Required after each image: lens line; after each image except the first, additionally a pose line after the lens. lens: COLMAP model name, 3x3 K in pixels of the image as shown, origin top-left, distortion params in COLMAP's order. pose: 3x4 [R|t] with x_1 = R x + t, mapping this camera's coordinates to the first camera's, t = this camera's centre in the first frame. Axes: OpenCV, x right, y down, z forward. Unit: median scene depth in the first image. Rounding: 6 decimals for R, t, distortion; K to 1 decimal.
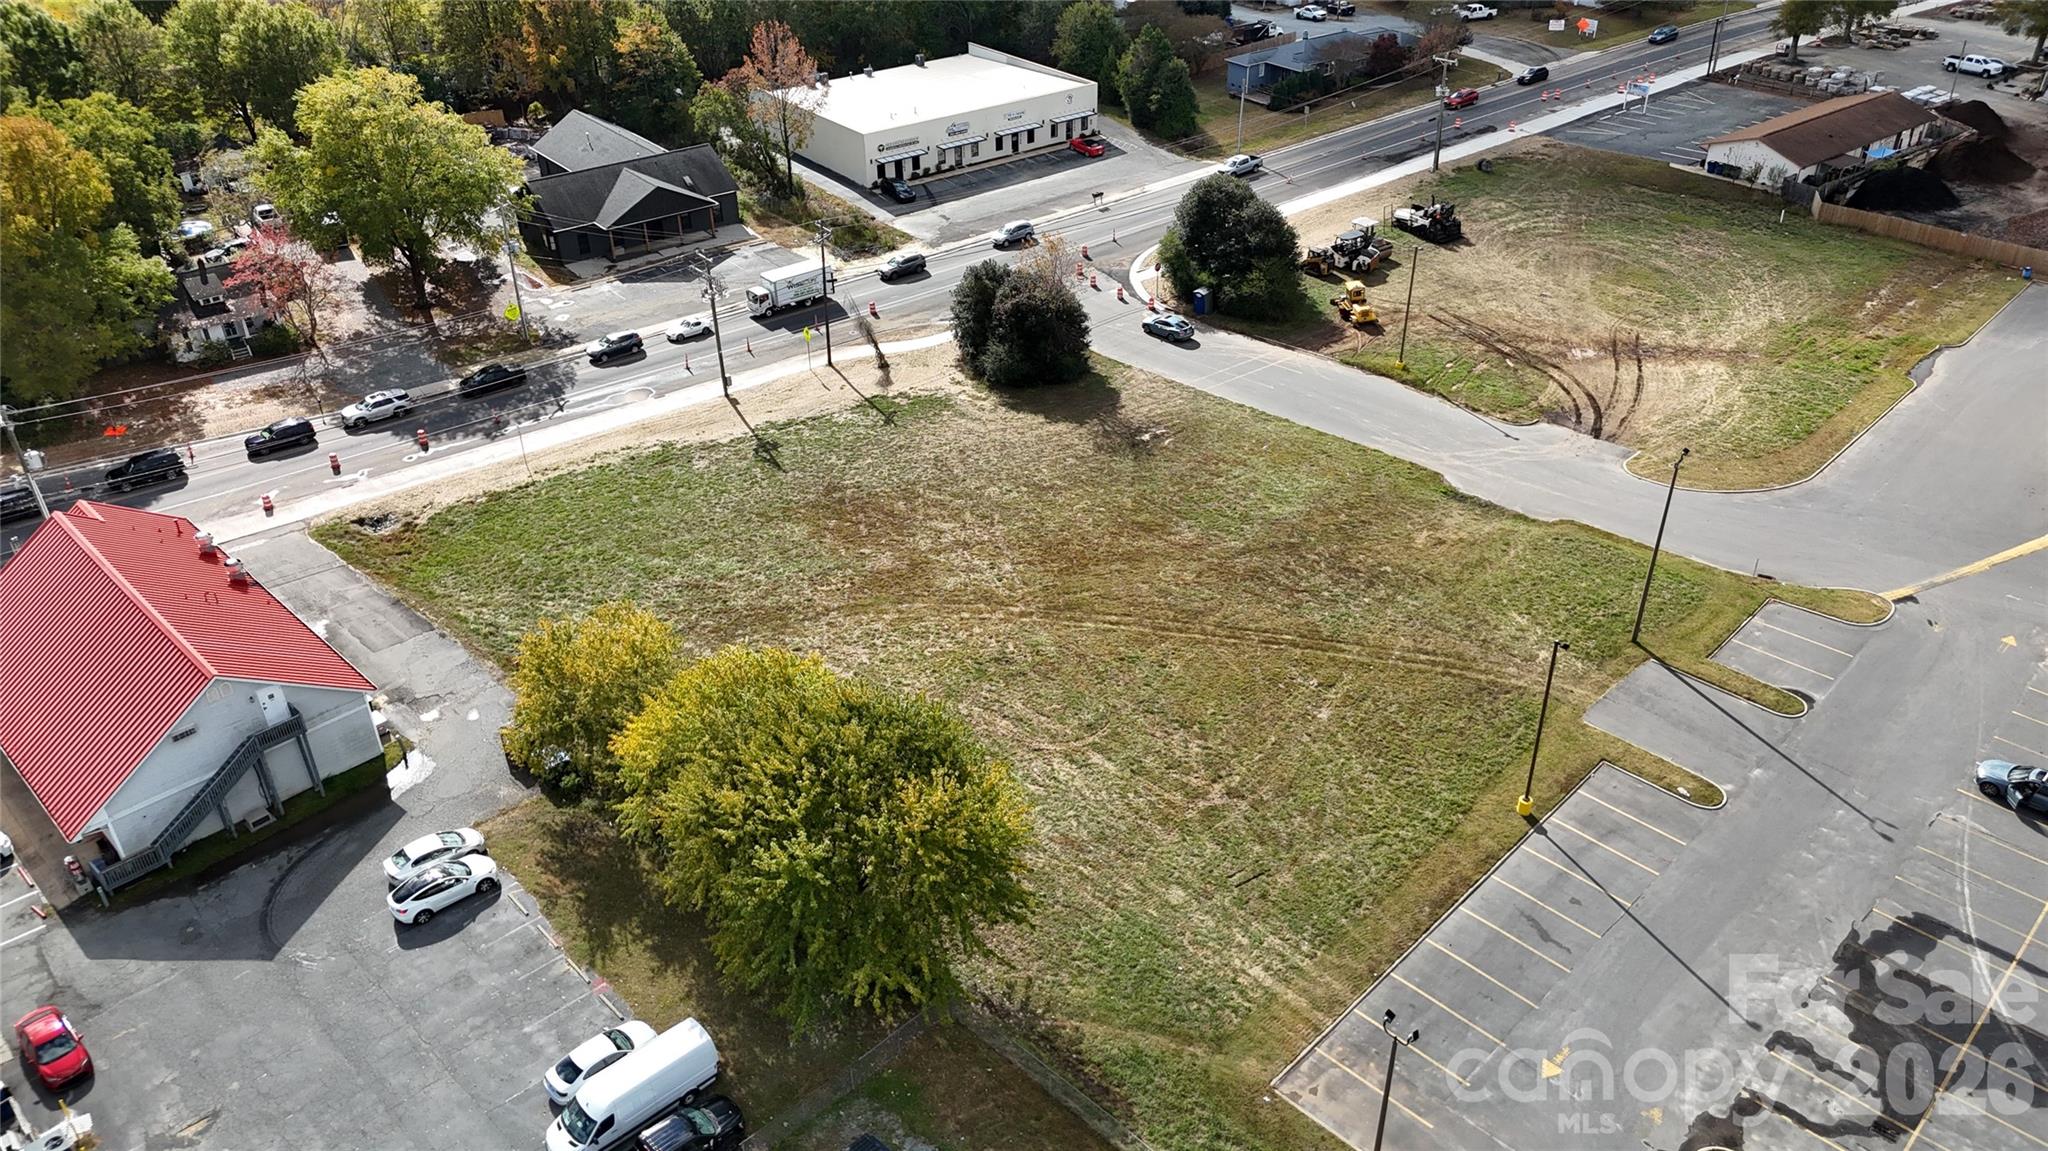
lens RADIAL K [[1483.4, 0, 1036.3], [0, 1483.4, 609.9], [0, 0, 1]] dist [0.065668, -0.054287]
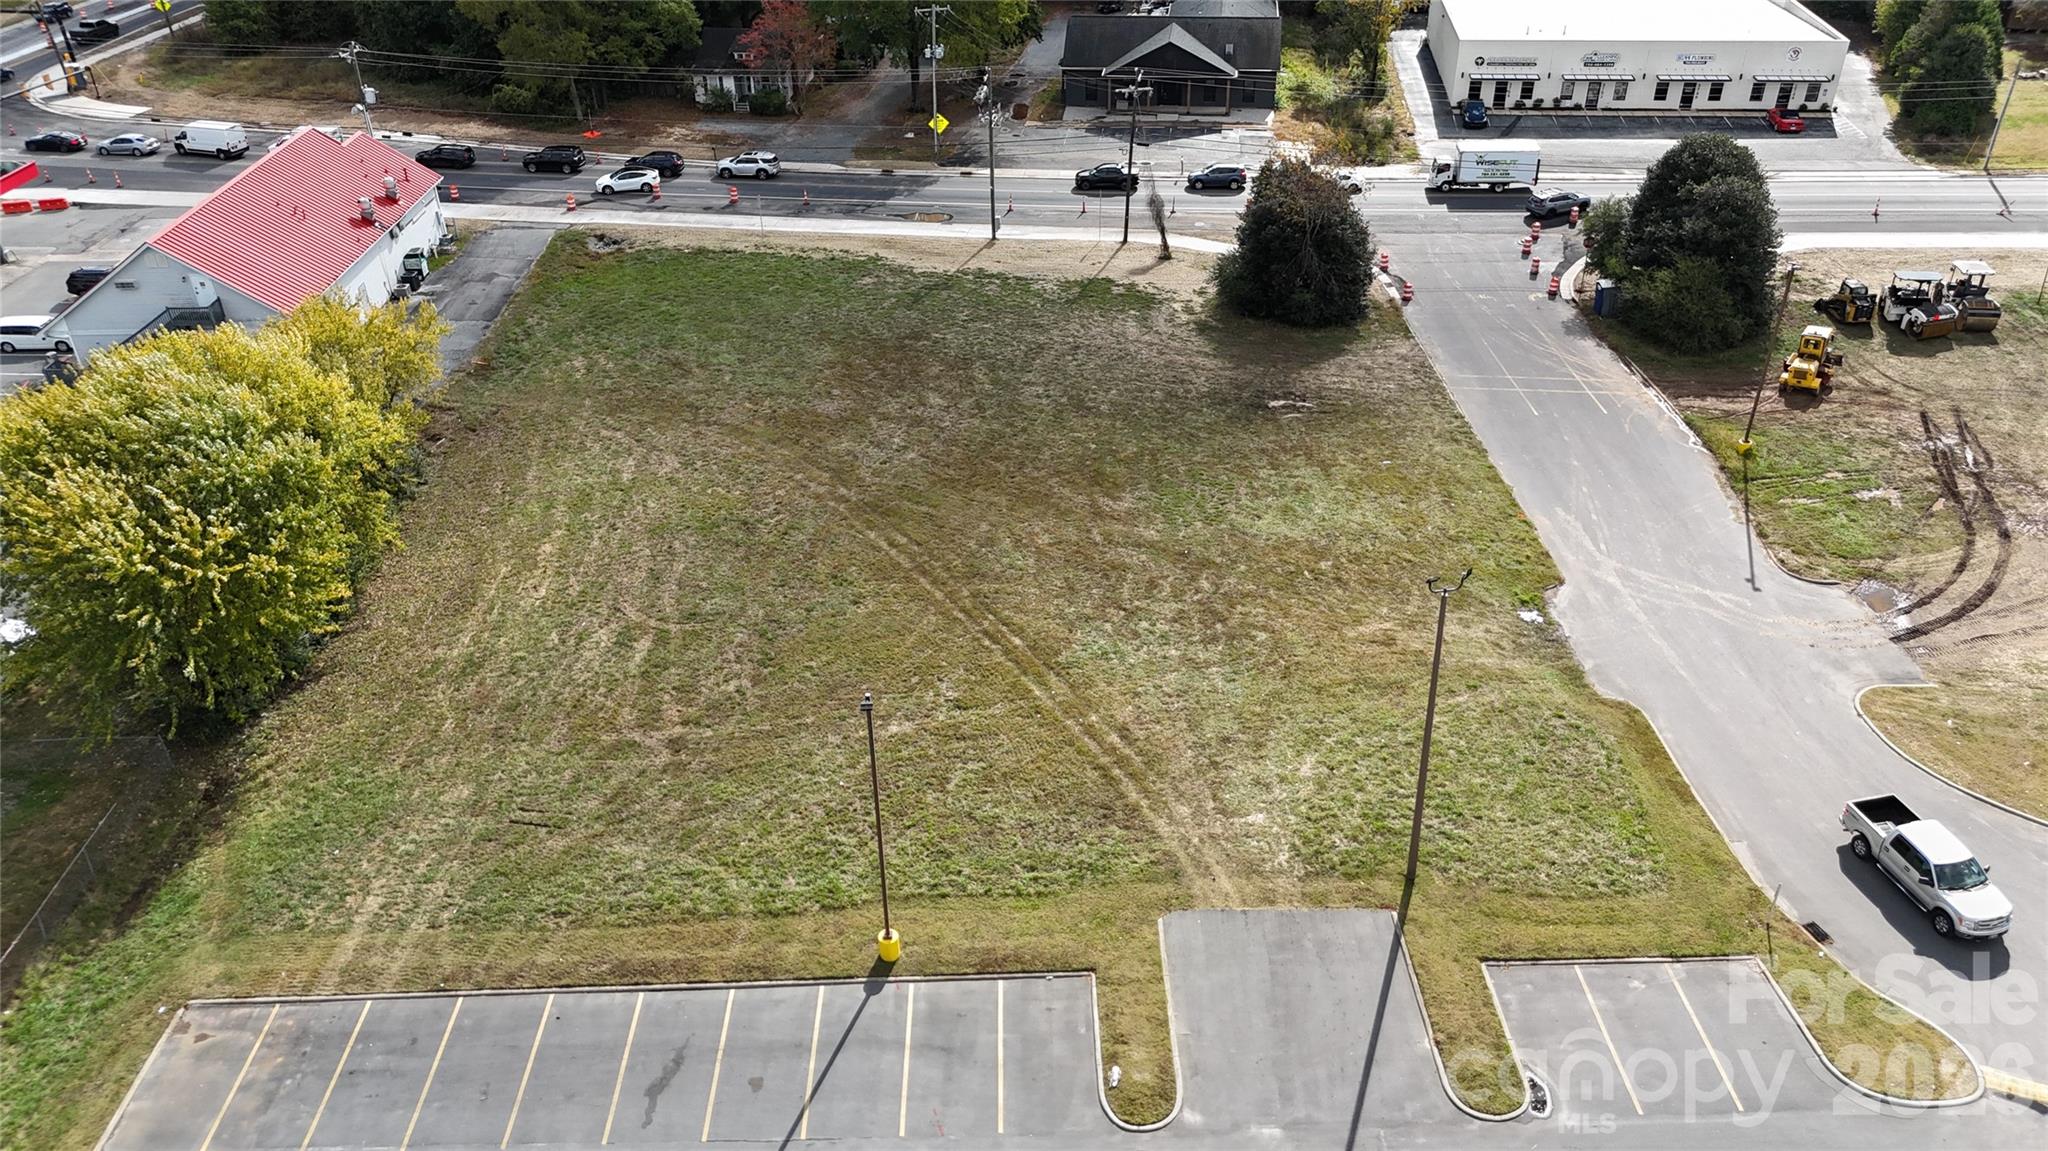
lens RADIAL K [[1483.4, 0, 1036.3], [0, 1483.4, 609.9], [0, 0, 1]] dist [0.065668, -0.054287]
pose [[0.712290, 0.387988, -0.584901, 0.482070], [-0.383321, 0.913112, 0.138896, -0.081021], [0.587970, 0.125270, 0.799124, 0.348475]]
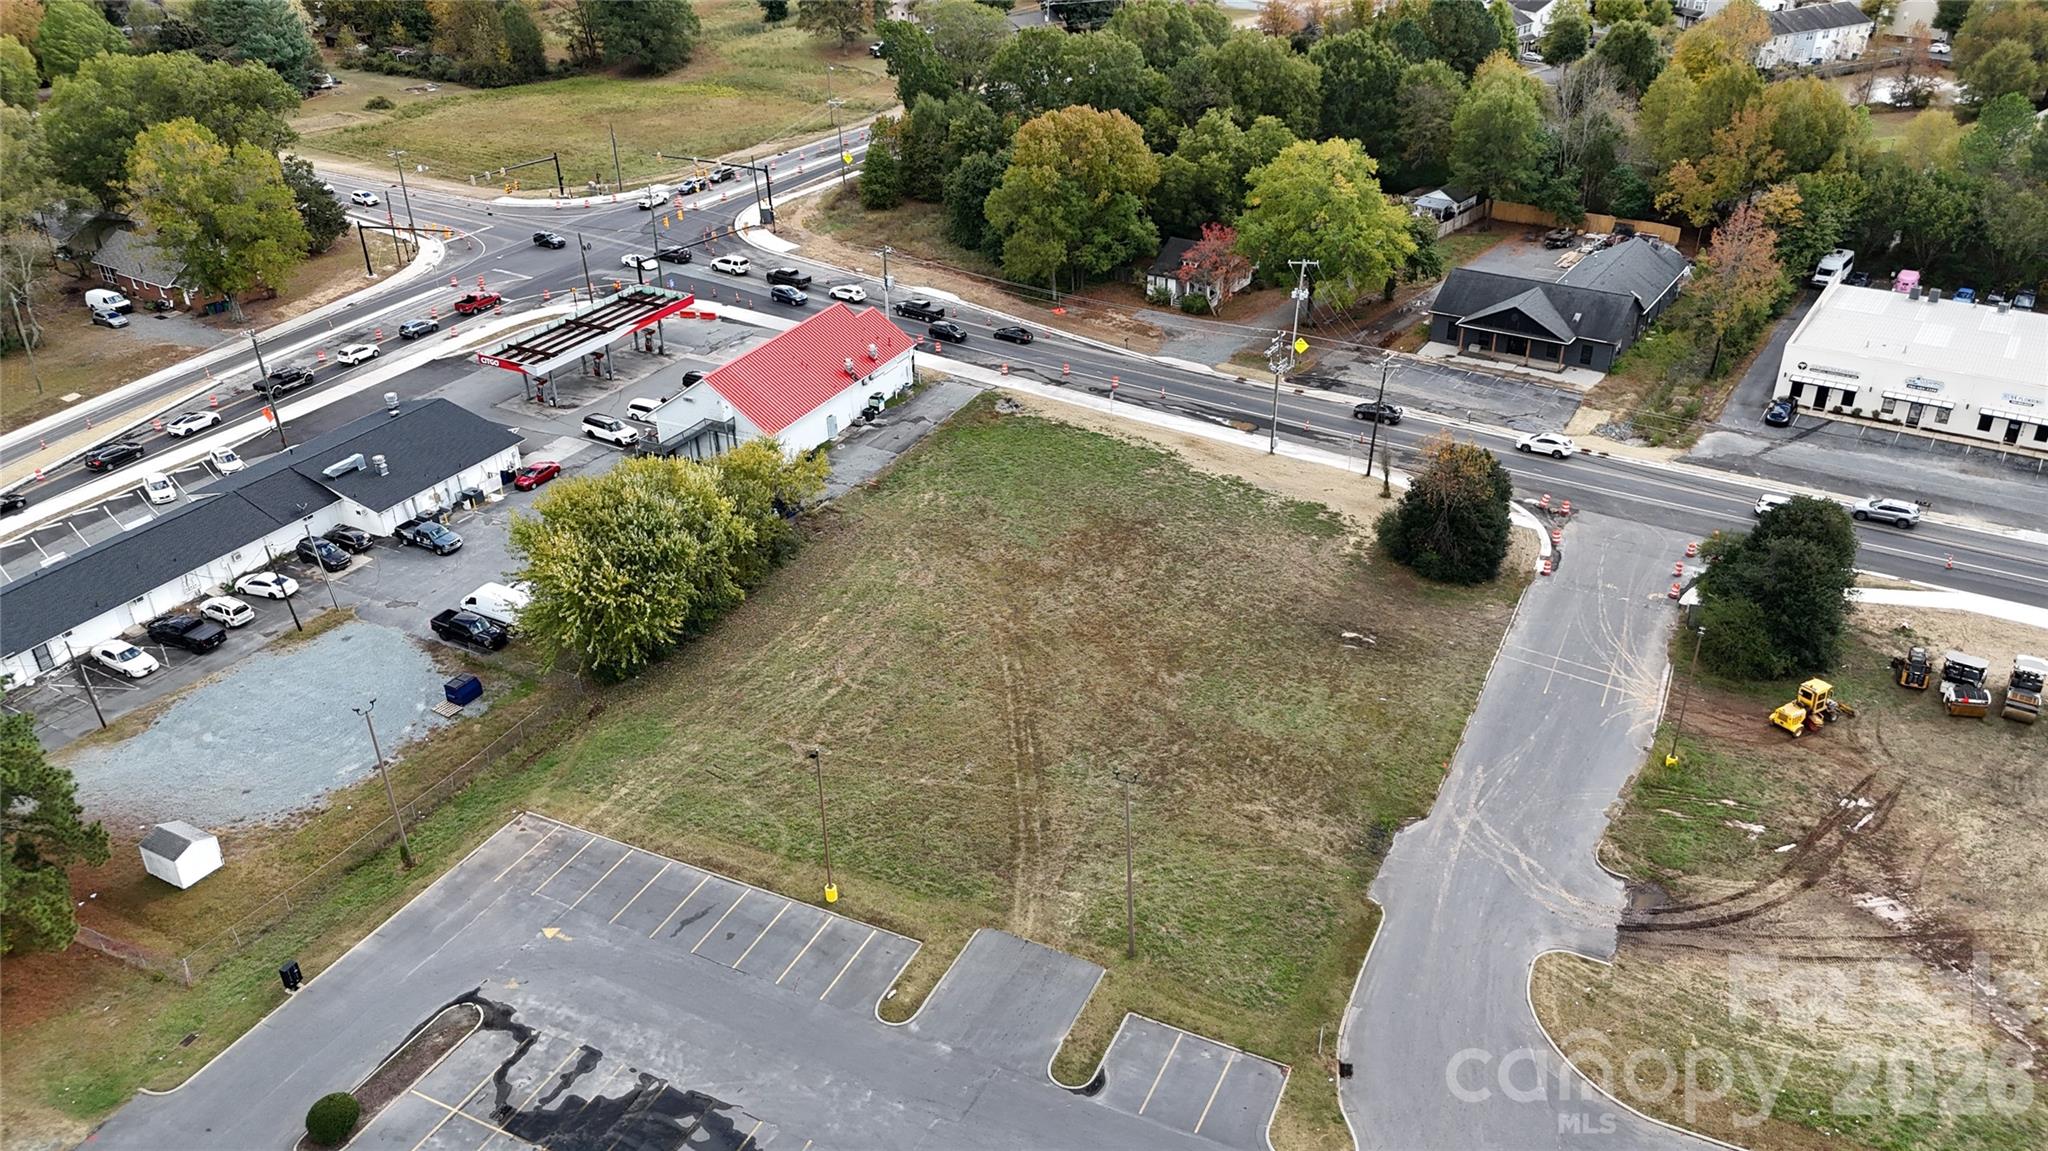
lens RADIAL K [[1483.4, 0, 1036.3], [0, 1483.4, 609.9], [0, 0, 1]] dist [0.065668, -0.054287]
pose [[0.314779, 0.488043, -0.814081, 0.838388], [-0.513102, 0.809055, 0.286630, -0.317813], [0.798524, 0.327481, 0.505089, 0.328594]]
